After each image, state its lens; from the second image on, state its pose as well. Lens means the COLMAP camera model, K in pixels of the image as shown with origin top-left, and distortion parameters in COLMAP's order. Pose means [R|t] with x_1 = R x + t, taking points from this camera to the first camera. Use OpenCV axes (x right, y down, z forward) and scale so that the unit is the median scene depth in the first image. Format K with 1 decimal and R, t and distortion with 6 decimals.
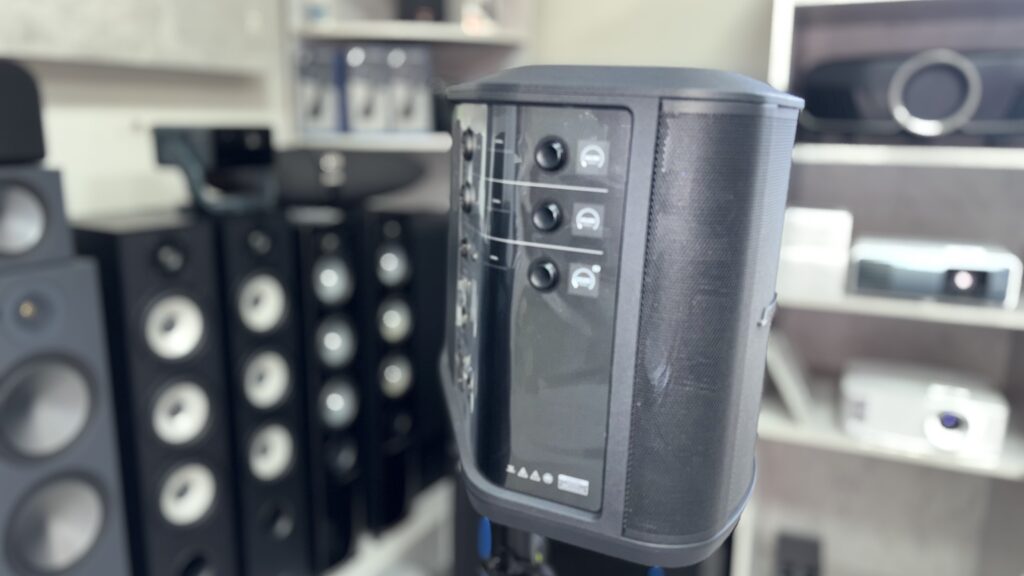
lens RADIAL K [[795.4, 0, 509.4], [0, 795.4, 290.3], [0, 0, 1]] dist [0.042742, -0.043594]
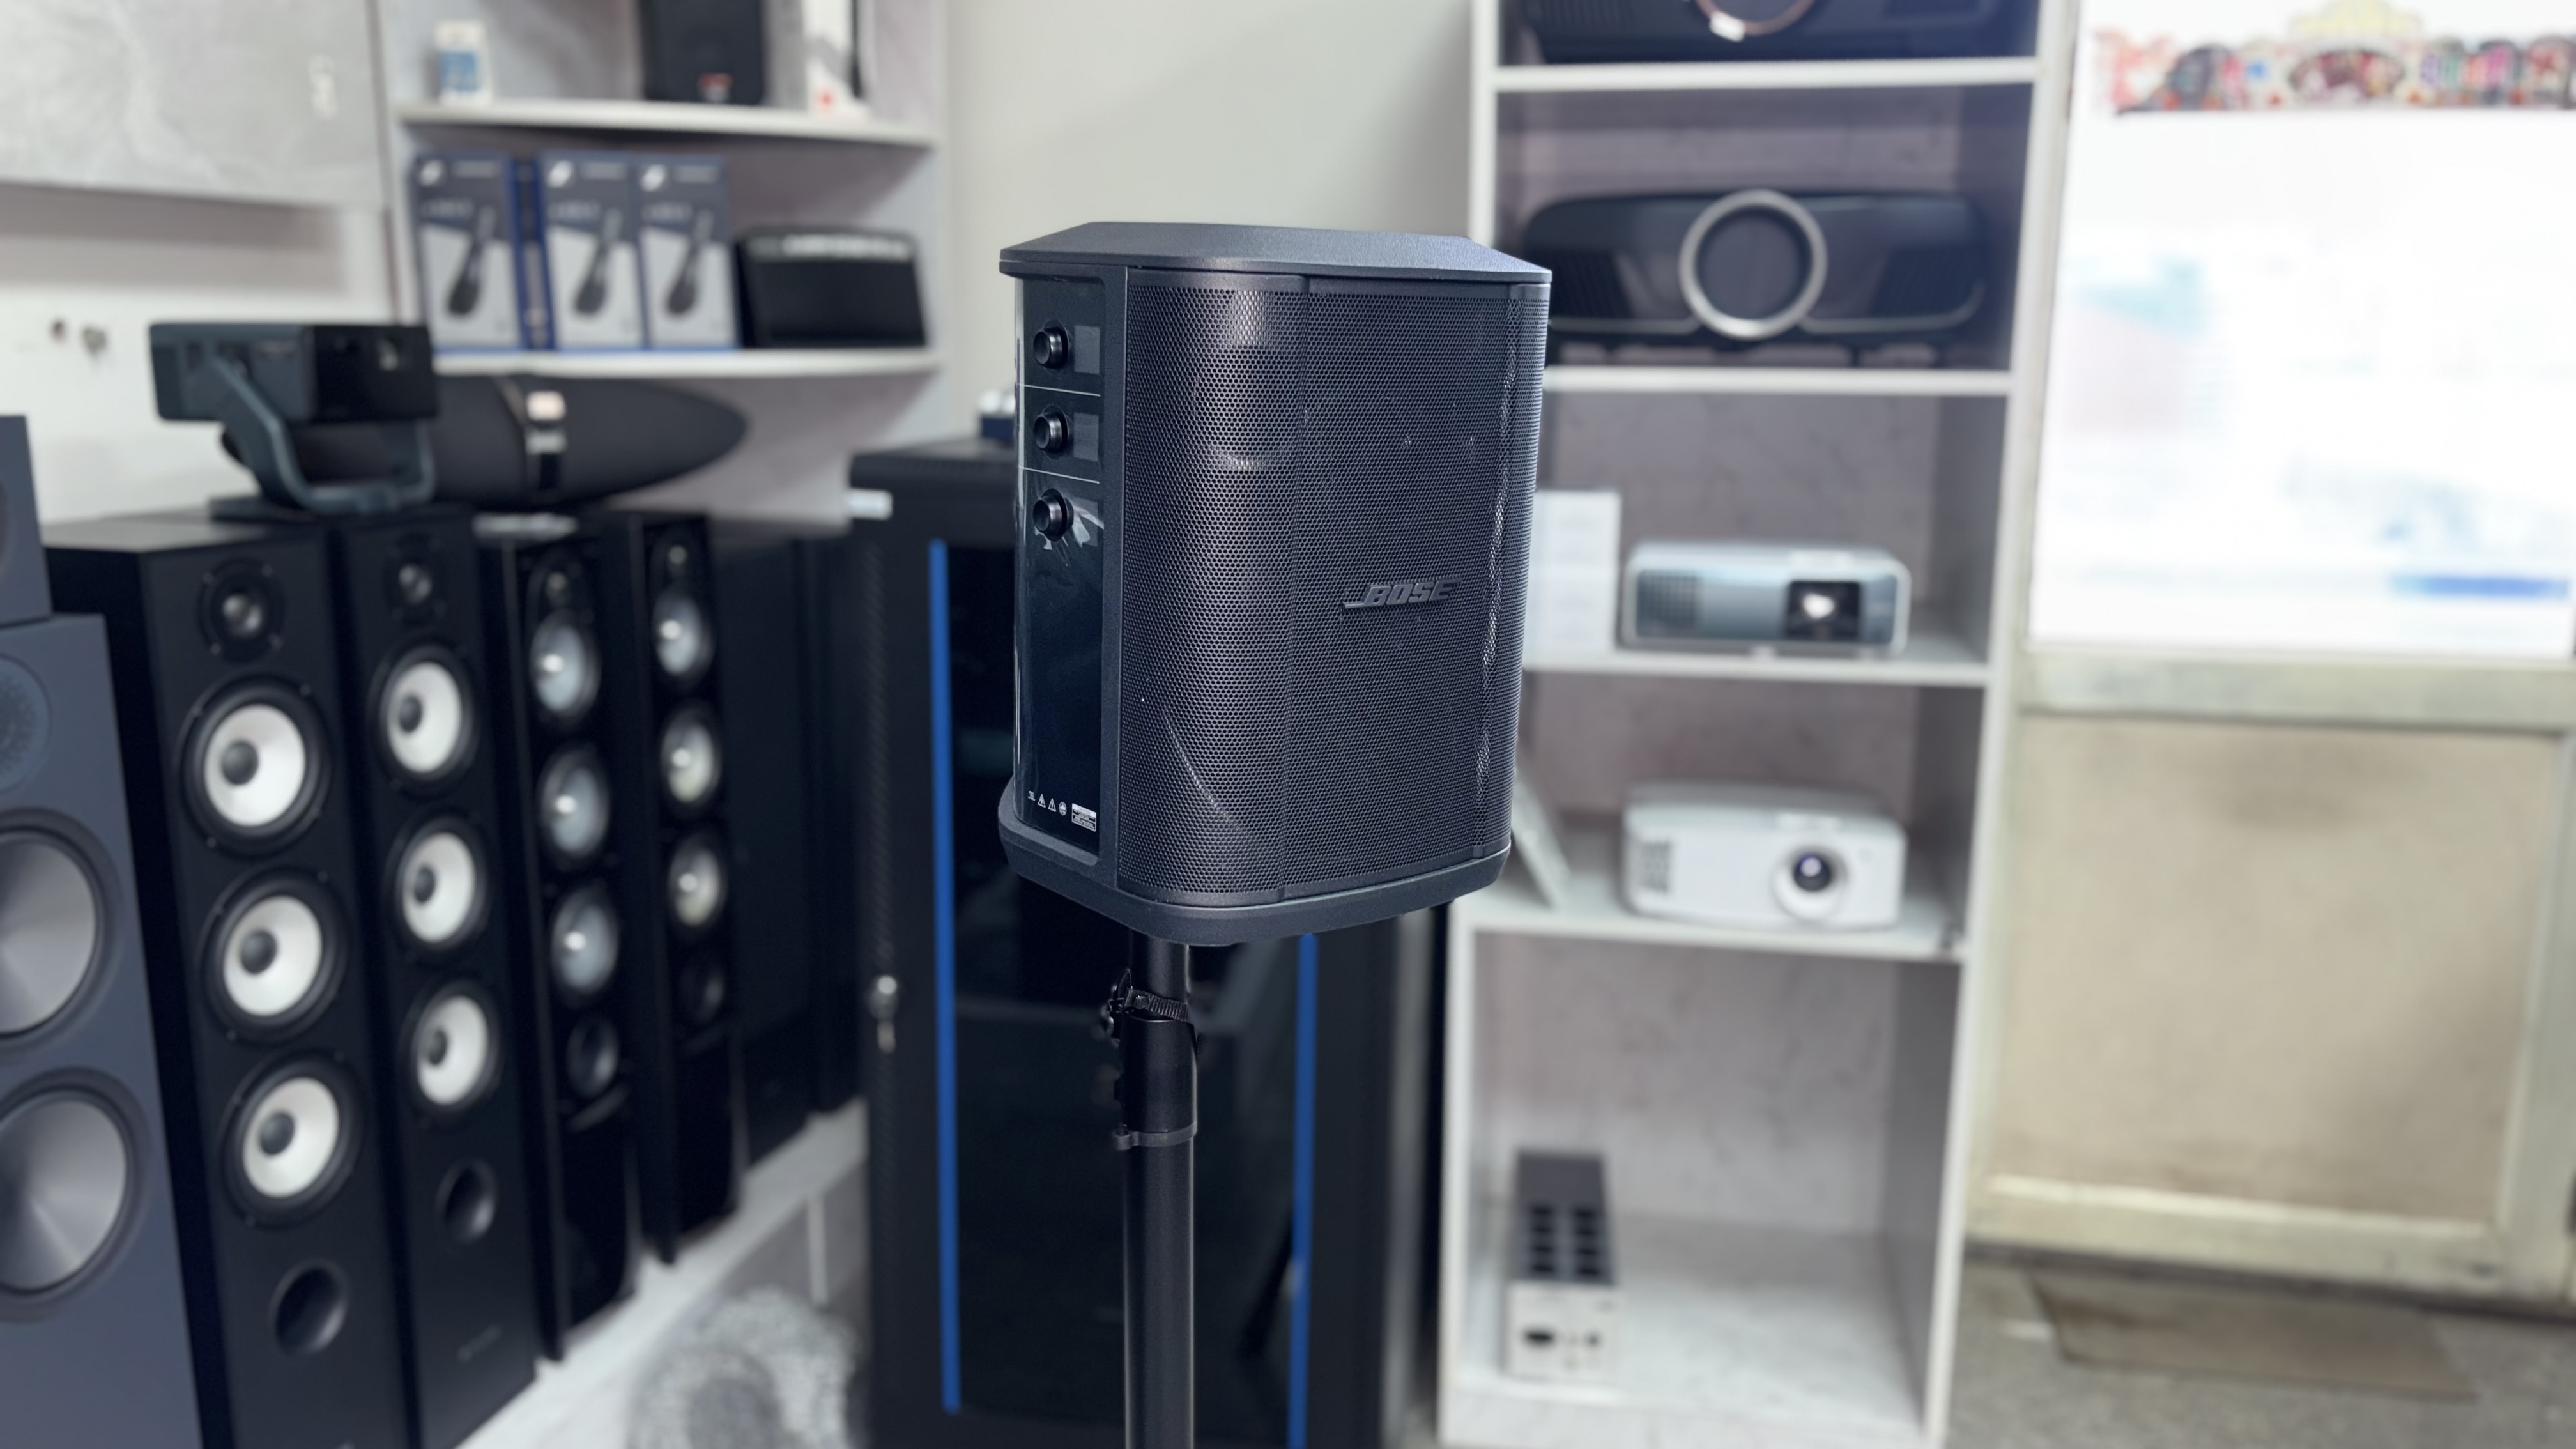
lens RADIAL K [[2000.8, 0, 1292.2], [0, 2000.8, 734.7], [0, 0, 1]] dist [0.042742, -0.043594]
pose [[0.971726, -0.050635, 0.230617, -0.092656], [0.052747, 0.998603, -0.002997, 0.054686], [-0.230143, 0.015076, 0.973040, -0.222709]]
